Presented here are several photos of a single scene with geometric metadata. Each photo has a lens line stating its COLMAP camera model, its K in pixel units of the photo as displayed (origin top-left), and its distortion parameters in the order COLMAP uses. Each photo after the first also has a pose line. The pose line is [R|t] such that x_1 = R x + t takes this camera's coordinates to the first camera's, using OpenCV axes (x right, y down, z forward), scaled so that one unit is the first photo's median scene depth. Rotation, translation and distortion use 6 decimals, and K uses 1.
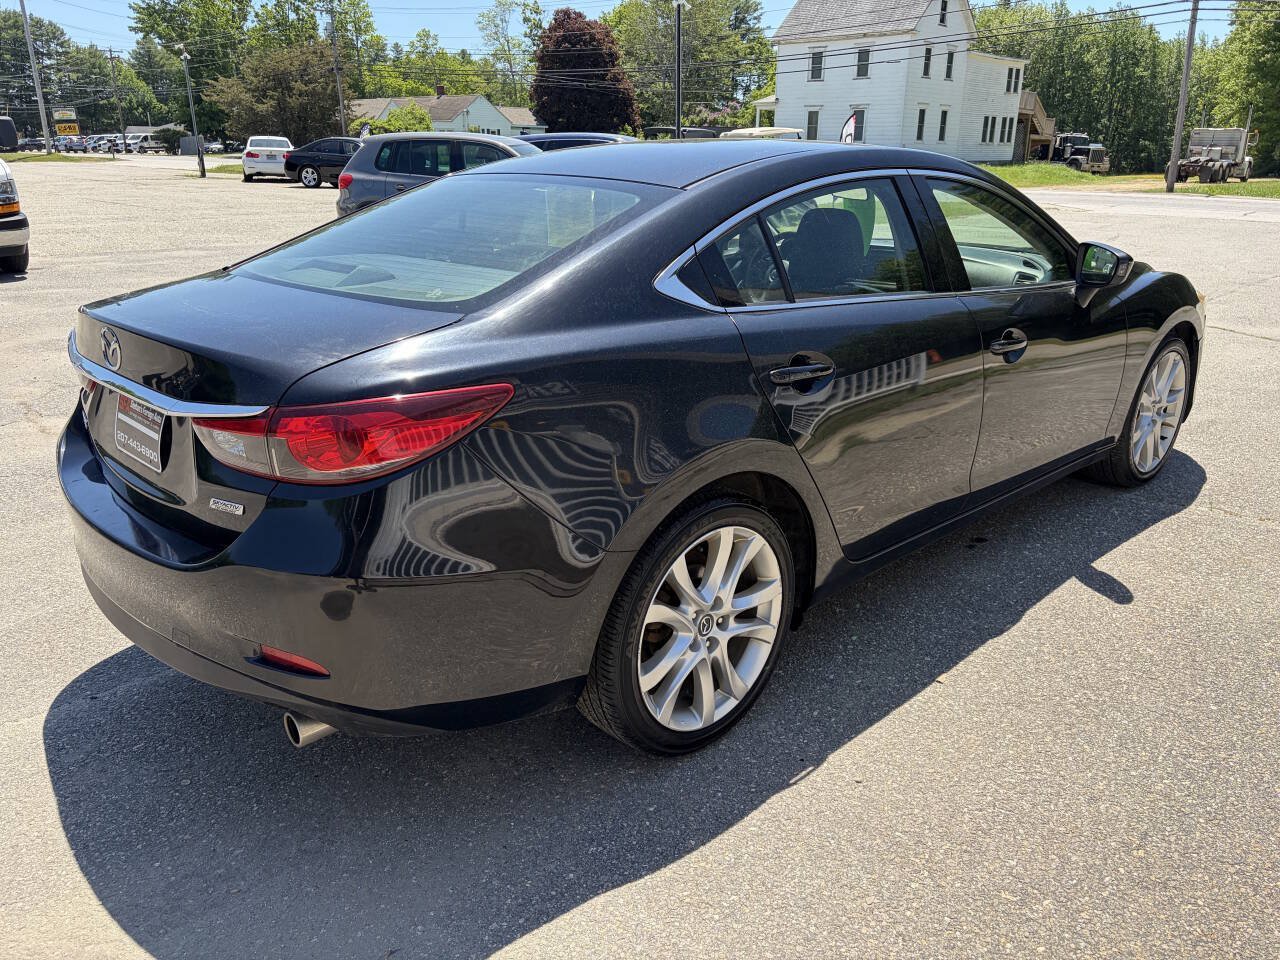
lens RADIAL K [[974.1, 0, 635.5], [0, 974.1, 482.8], [0, 0, 1]] dist [0.067325, -0.076506]
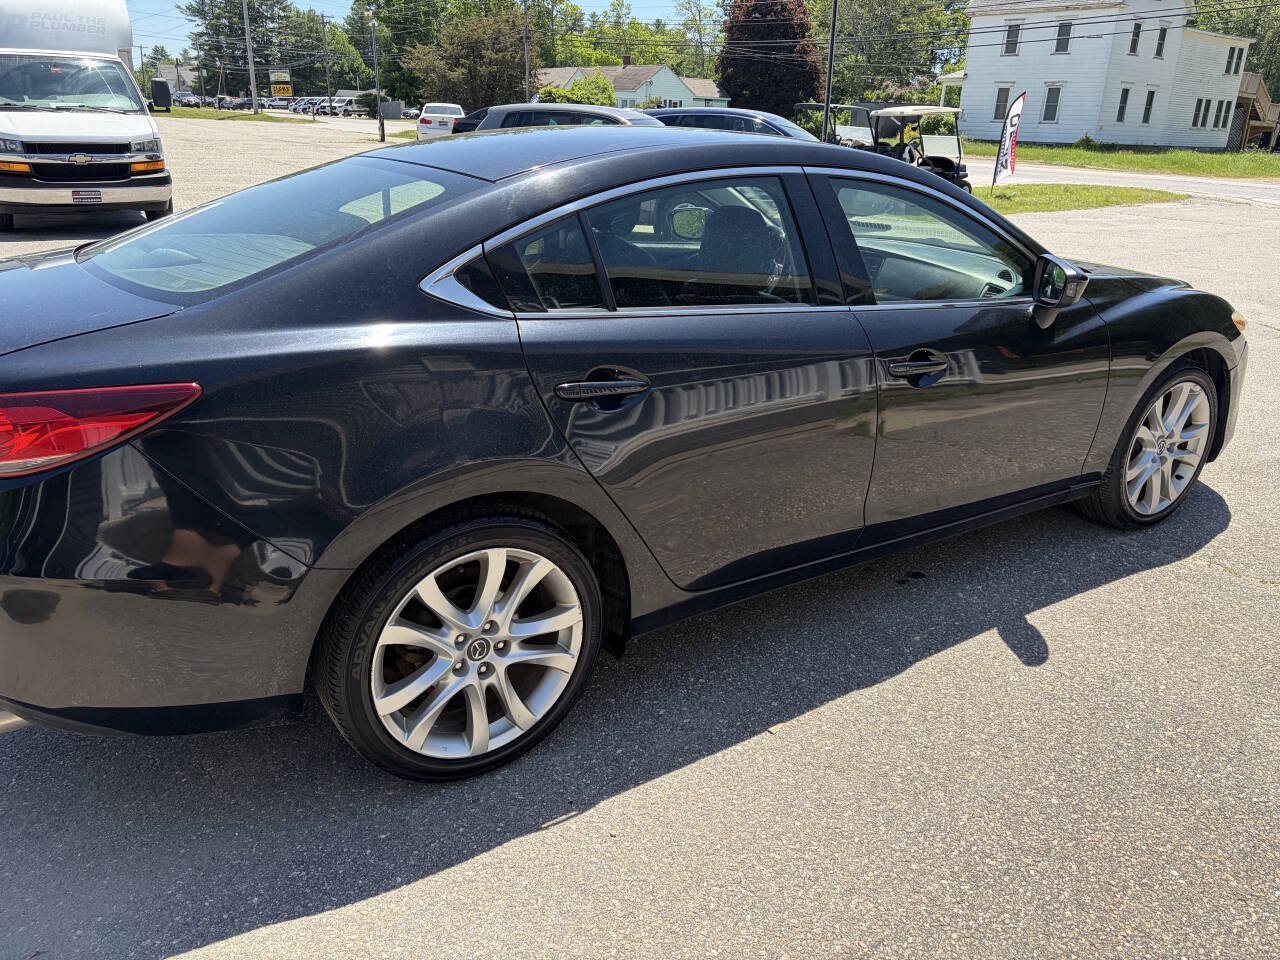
lens RADIAL K [[974.1, 0, 646.0], [0, 974.1, 485.1], [0, 0, 1]] dist [0.067325, -0.076506]
pose [[0.985682, 0.082046, -0.147309, 0.221366], [-0.078069, 0.996415, 0.032587, -0.034146], [0.149455, -0.020620, 0.988554, 0.058999]]
